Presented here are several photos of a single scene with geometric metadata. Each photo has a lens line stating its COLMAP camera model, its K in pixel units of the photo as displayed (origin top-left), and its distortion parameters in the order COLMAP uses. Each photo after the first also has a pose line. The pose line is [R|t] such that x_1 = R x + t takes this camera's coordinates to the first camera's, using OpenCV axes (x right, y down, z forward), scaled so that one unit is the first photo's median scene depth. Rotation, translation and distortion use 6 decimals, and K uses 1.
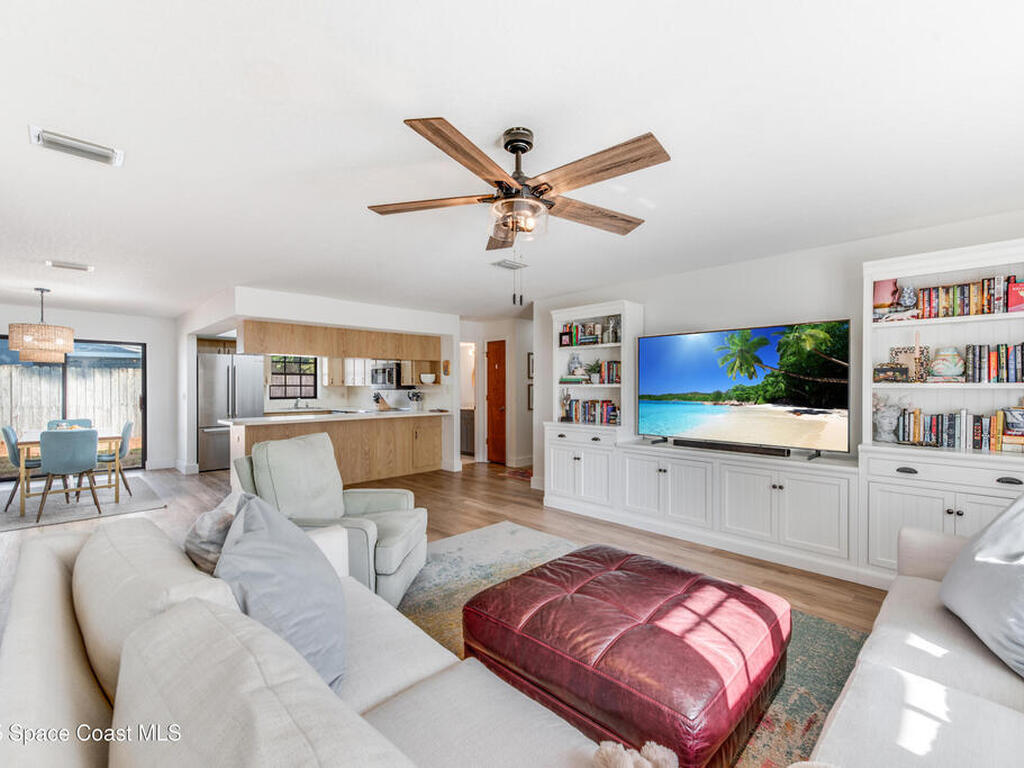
lens RADIAL K [[451.9, 0, 515.0], [0, 451.9, 388.5], [0, 0, 1]] dist [0.009374, -0.001254]
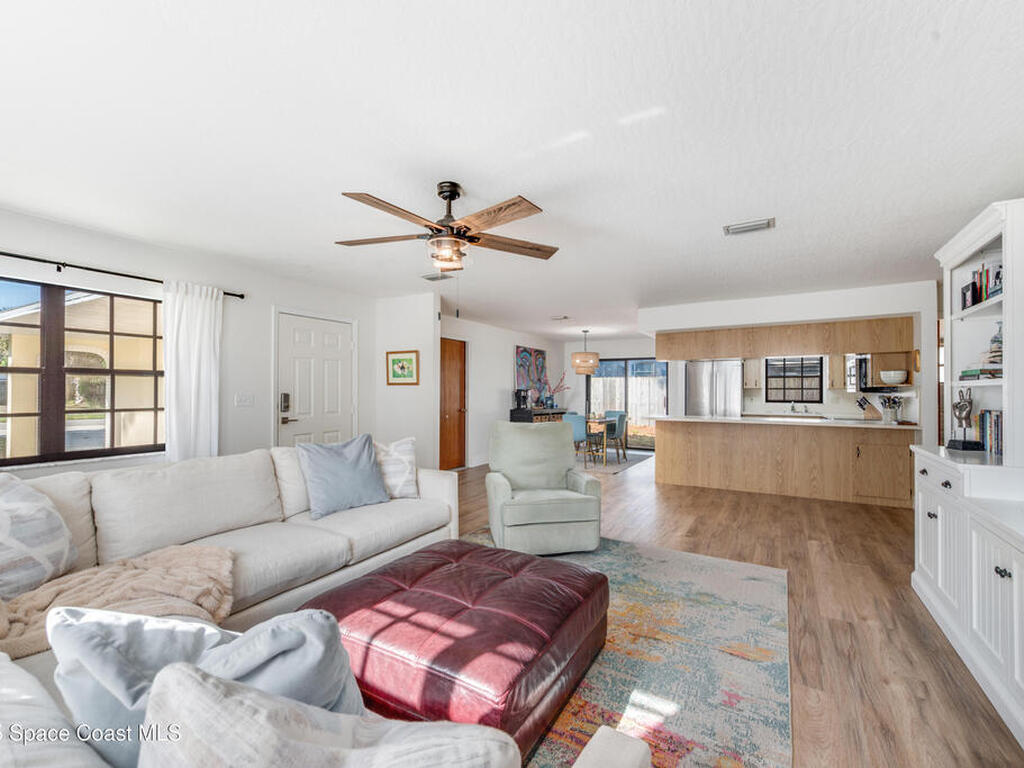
lens RADIAL K [[451.9, 0, 515.0], [0, 451.9, 388.5], [0, 0, 1]] dist [0.009374, -0.001254]
pose [[0.251966, -0.005590, -0.967720, 0.653340], [-0.005740, 0.999957, -0.007271, 0.008233], [0.967719, 0.007387, 0.251923, 0.437006]]
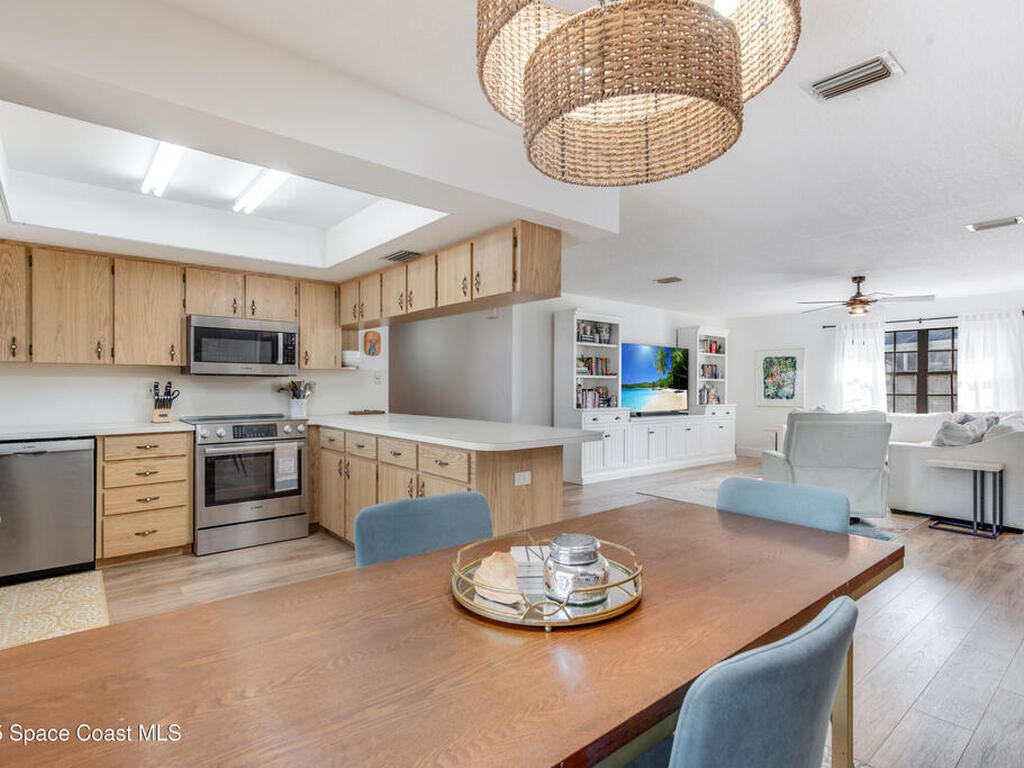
lens RADIAL K [[536.6, 0, 512.0], [0, 536.6, 384.0], [0, 0, 1]] dist [0.003583, 0.000024]
pose [[0.095852, 0.002780, 0.995392, -1.590649], [-0.003629, 0.999990, -0.002443, 0.021583], [-0.995389, -0.003378, 0.095862, 1.329064]]
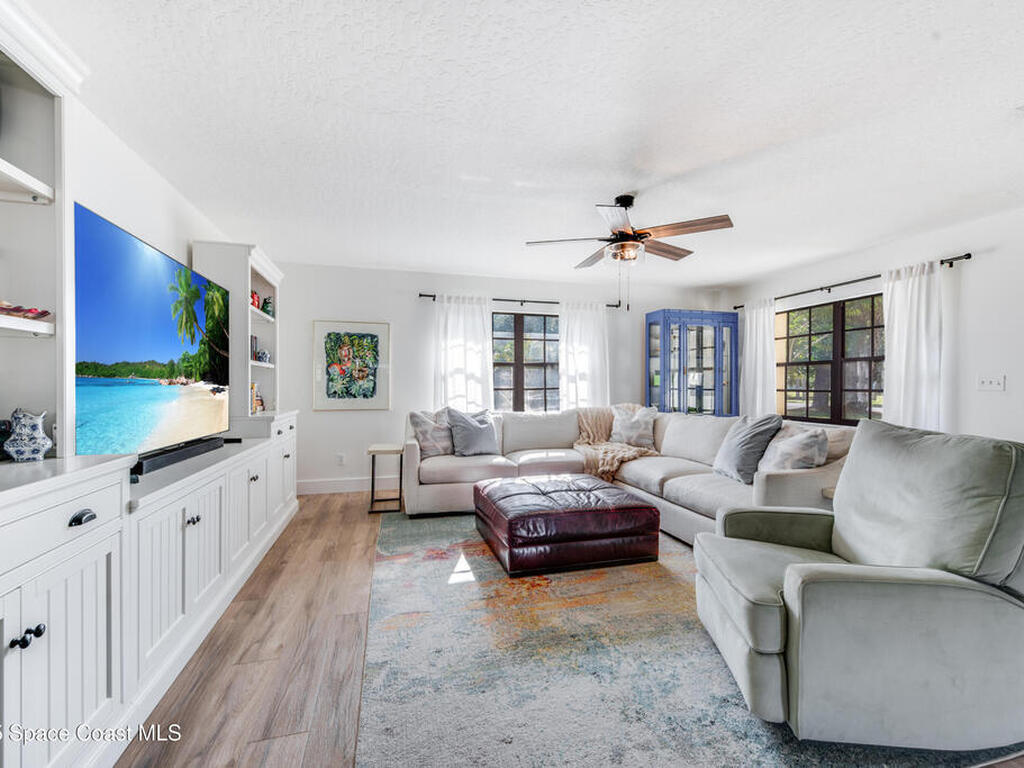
lens RADIAL K [[451.9, 0, 515.0], [0, 451.9, 388.5], [0, 0, 1]] dist [0.009374, -0.001254]
pose [[-0.870501, -0.006416, 0.492125, -0.218203], [-0.001438, 0.999944, 0.010492, 0.035020], [-0.492165, 0.008426, -0.870461, 1.283950]]
